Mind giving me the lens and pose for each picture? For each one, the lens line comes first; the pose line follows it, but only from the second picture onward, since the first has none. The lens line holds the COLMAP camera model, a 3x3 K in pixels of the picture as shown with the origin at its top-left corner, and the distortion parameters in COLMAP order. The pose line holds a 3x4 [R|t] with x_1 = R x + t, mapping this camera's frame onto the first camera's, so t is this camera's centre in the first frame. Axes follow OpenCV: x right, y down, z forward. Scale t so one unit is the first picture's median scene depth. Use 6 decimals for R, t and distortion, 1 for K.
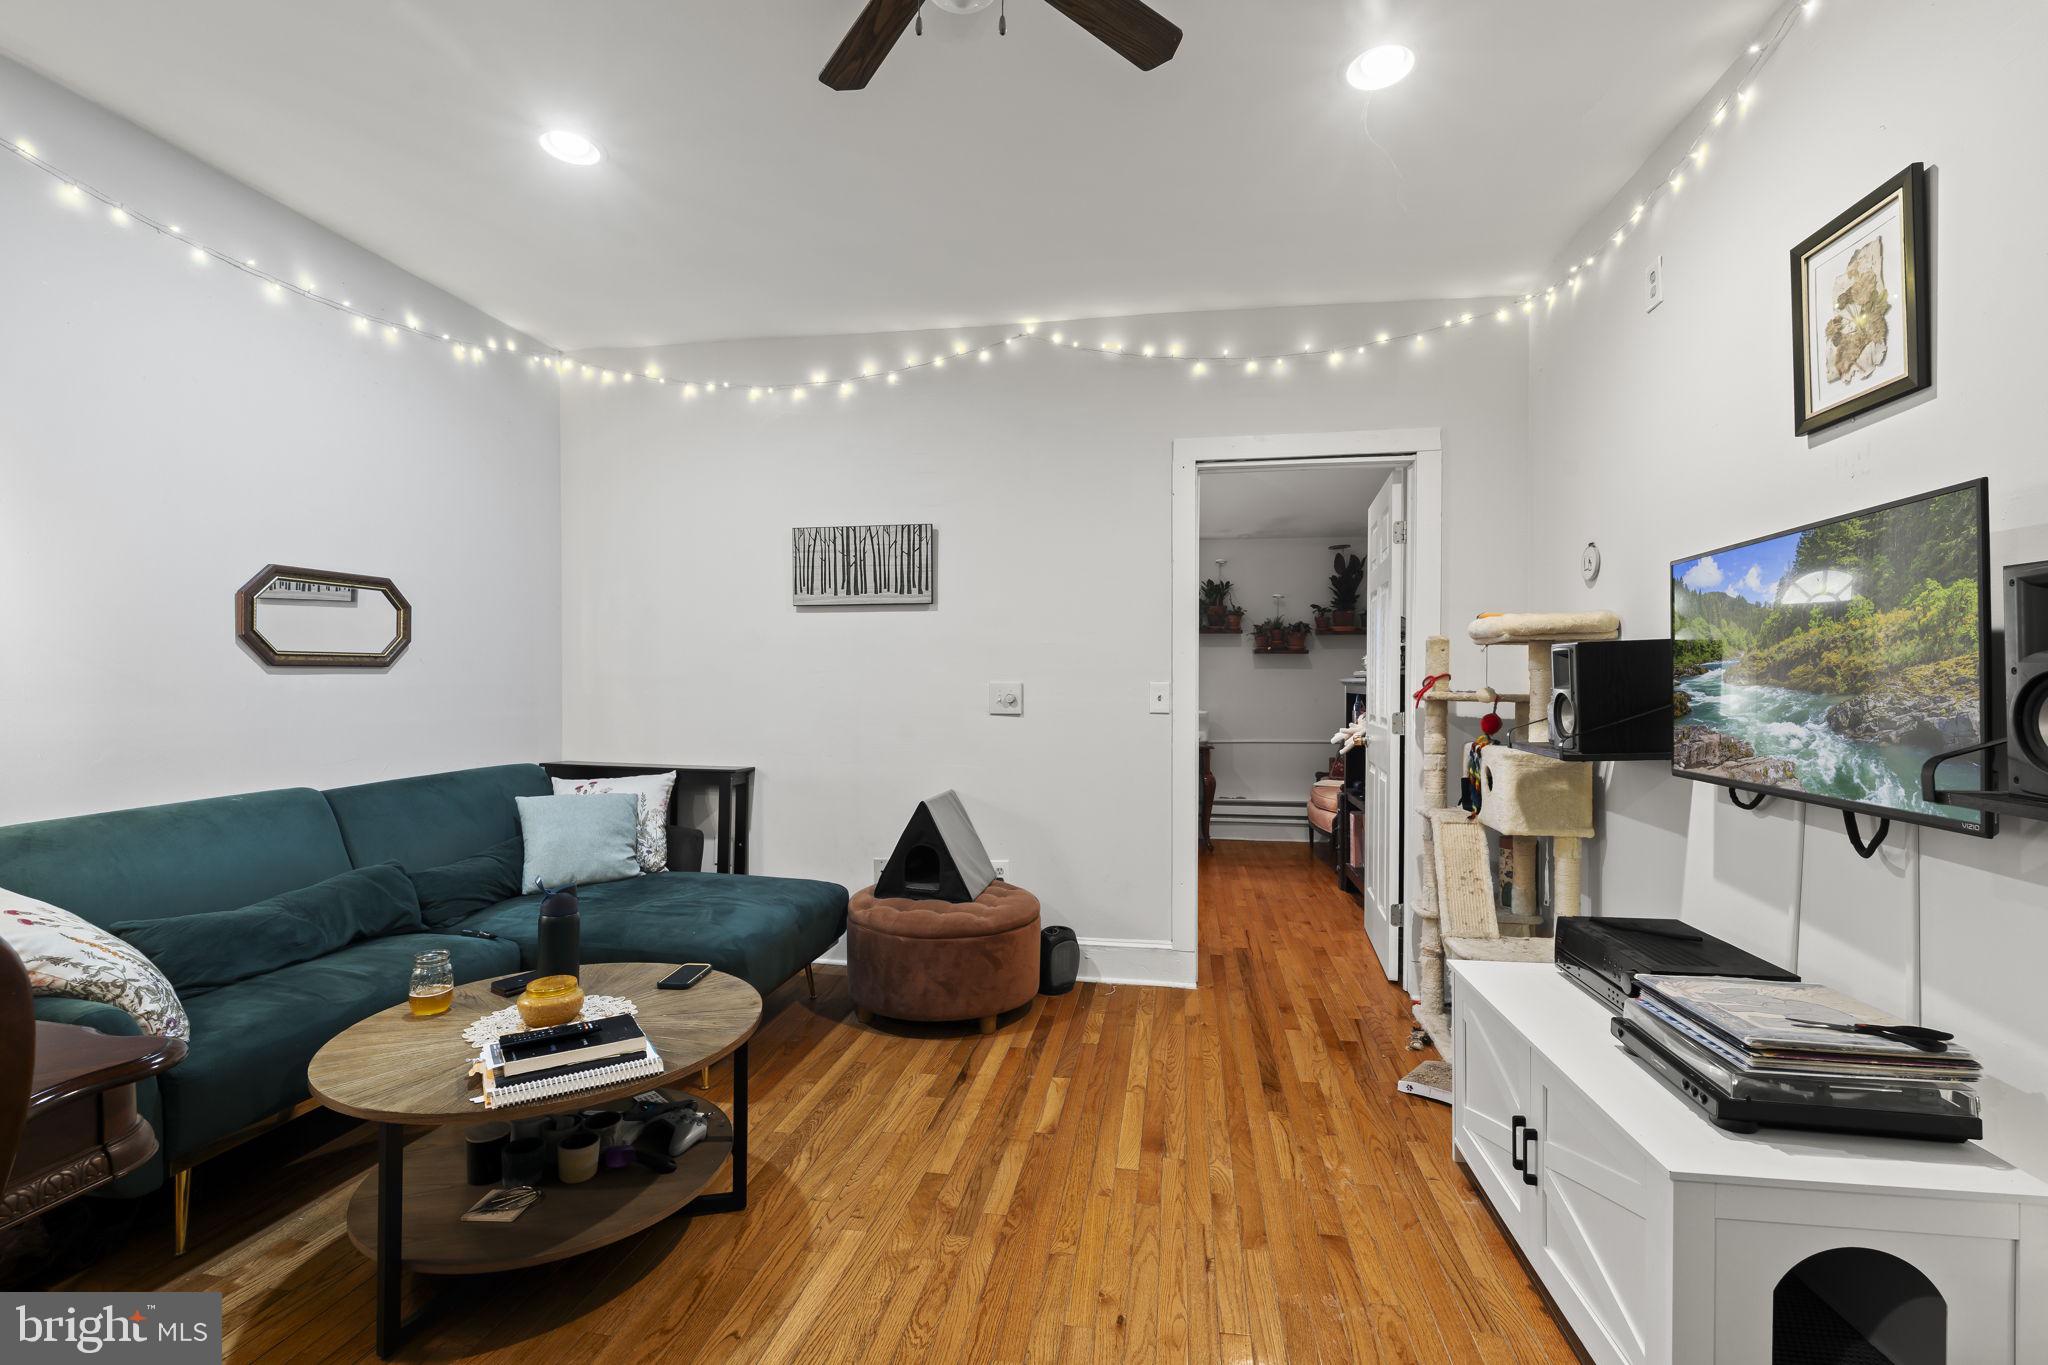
lens RADIAL K [[900.4, 0, 1031.2], [0, 900.4, 682.8], [0, 0, 1]] dist [-0.000179, 0.000550]
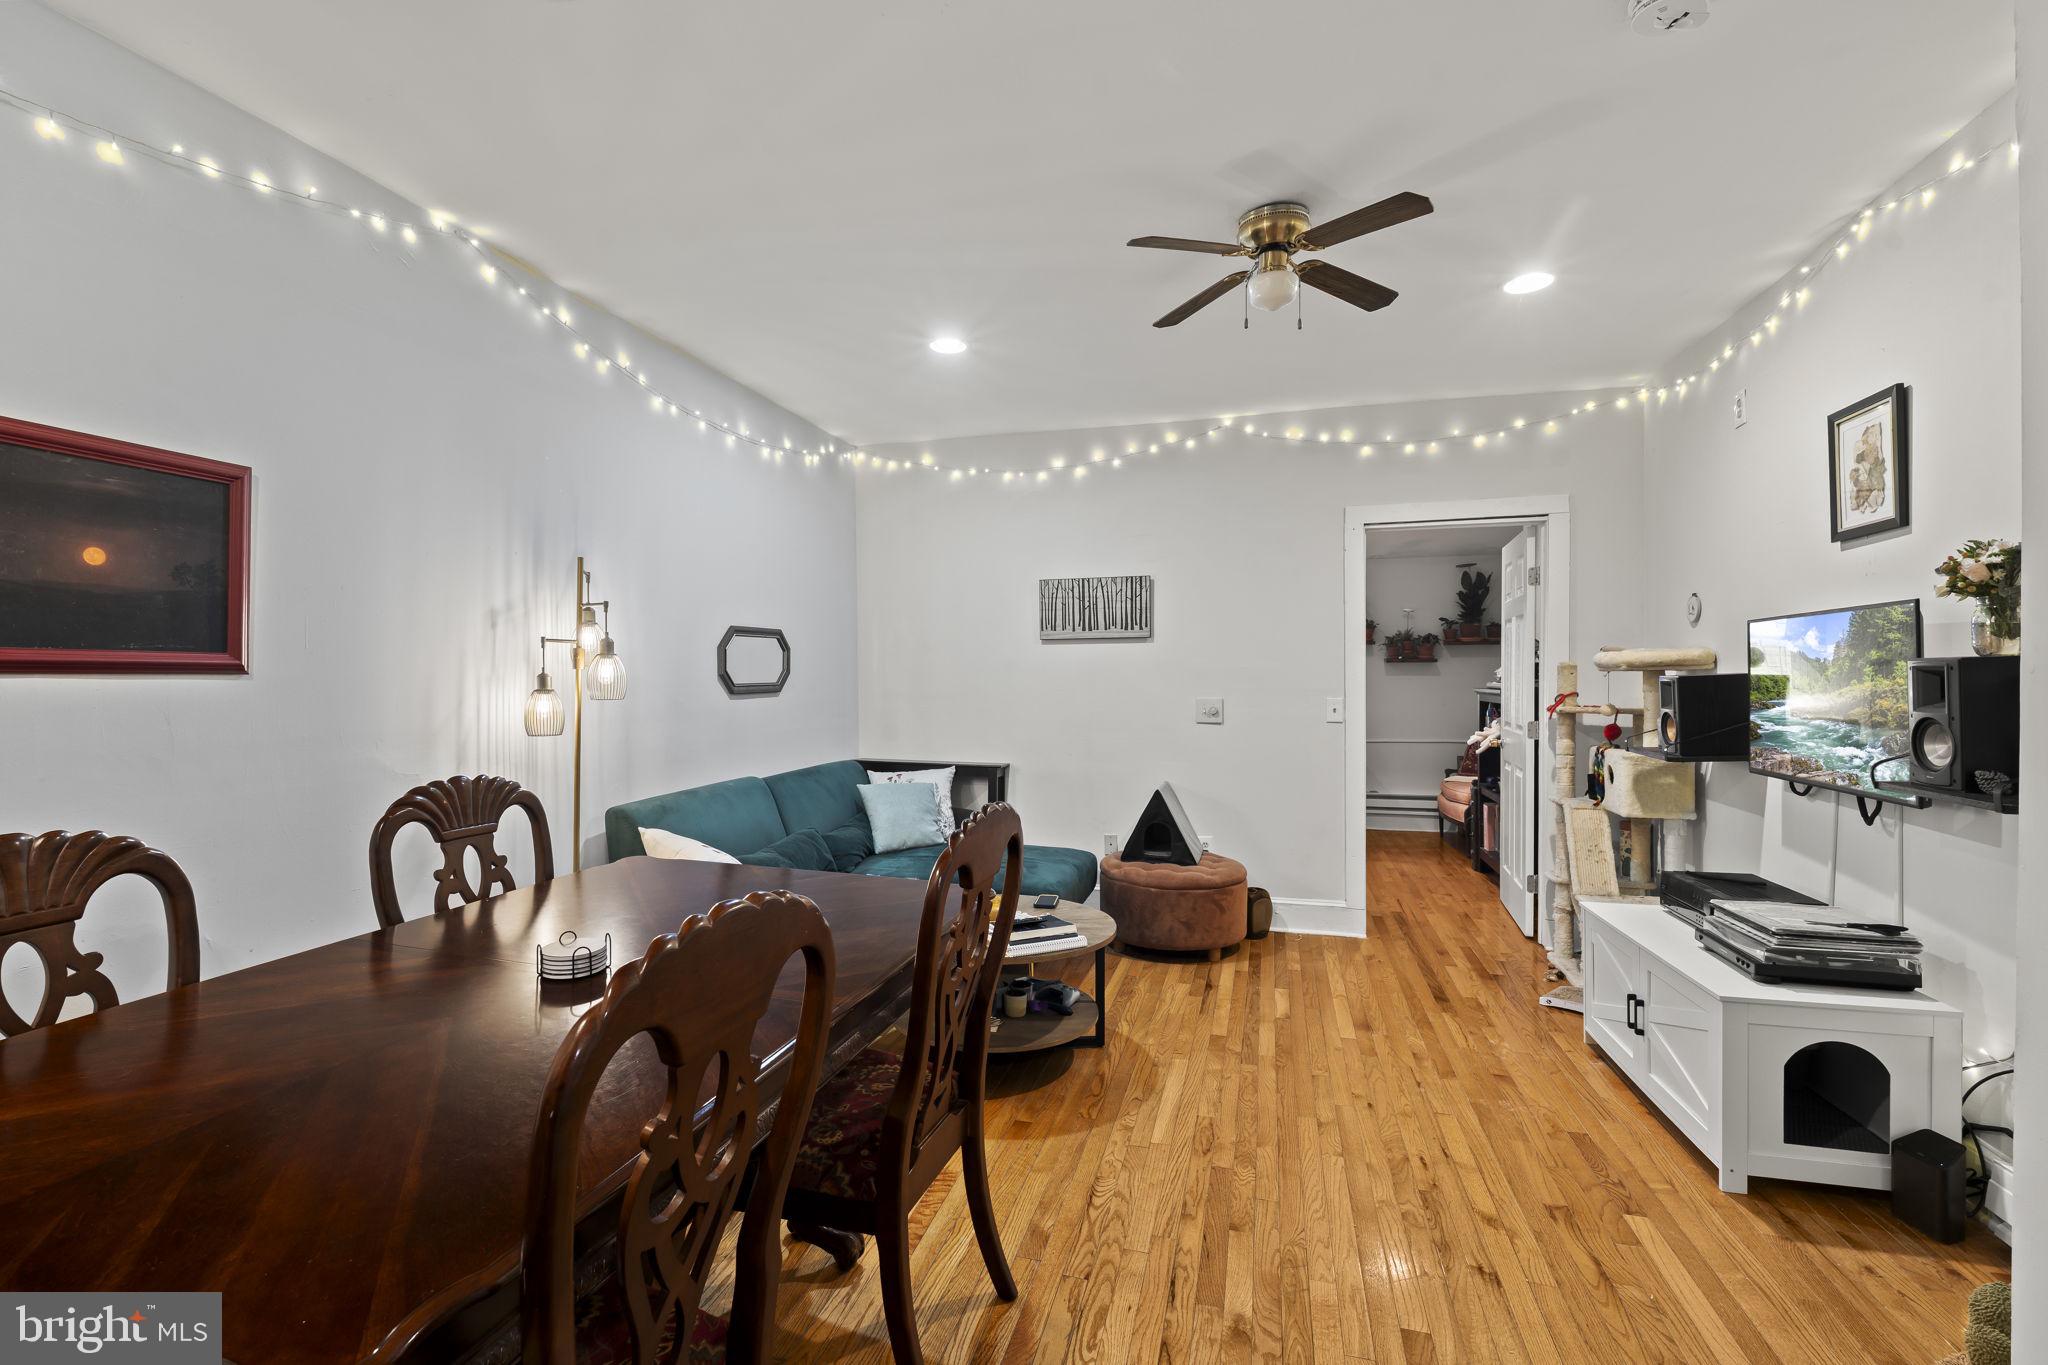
lens RADIAL K [[900.4, 0, 1019.3], [0, 900.4, 684.4], [0, 0, 1]] dist [-0.000179, 0.000550]
pose [[0.993754, -0.006214, -0.111418, -0.191009], [0.006934, 0.999957, 0.006078, -0.036936], [0.111375, -0.006812, 0.993755, -0.379290]]
